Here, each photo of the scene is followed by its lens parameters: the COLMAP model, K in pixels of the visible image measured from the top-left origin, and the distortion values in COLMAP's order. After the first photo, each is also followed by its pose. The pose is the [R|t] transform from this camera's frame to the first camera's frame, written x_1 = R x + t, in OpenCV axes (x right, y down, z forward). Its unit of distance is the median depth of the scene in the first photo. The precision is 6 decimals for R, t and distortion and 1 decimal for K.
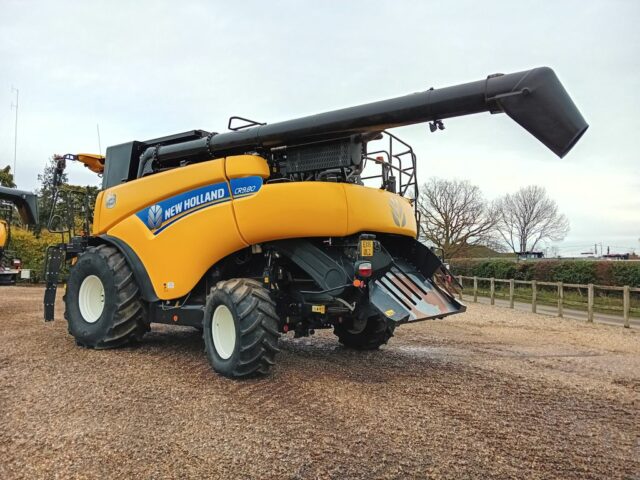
lens RADIAL K [[515.2, 0, 320.0], [0, 515.2, 240.0], [0, 0, 1]] dist [0.000697, -0.000123]
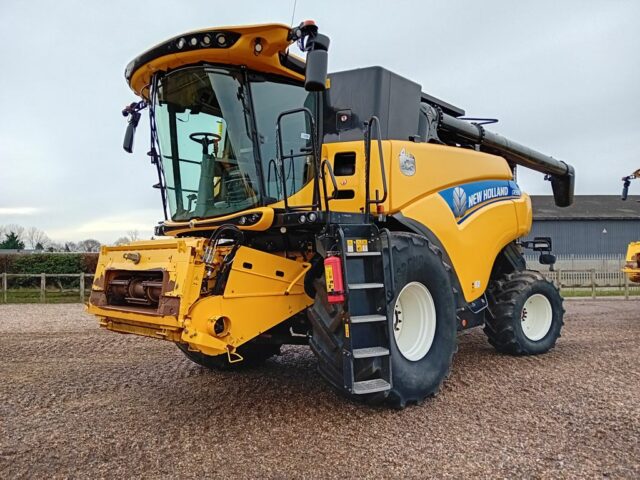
lens RADIAL K [[515.2, 0, 320.0], [0, 515.2, 240.0], [0, 0, 1]] dist [0.000697, -0.000123]
pose [[0.119921, 0.011938, 0.992712, -1.178851], [-0.041633, 0.999109, -0.006986, 0.030139], [-0.991910, -0.040492, 0.120311, 1.149476]]
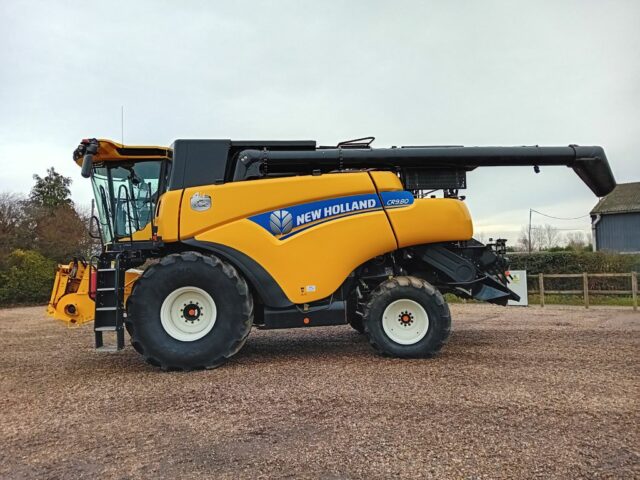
lens RADIAL K [[515.2, 0, 320.0], [0, 515.2, 240.0], [0, 0, 1]] dist [0.000697, -0.000123]
pose [[0.726669, -0.009263, 0.686926, -0.978178], [0.010042, 0.999945, 0.002861, -0.012998], [-0.686915, 0.004819, 0.726722, 0.229715]]
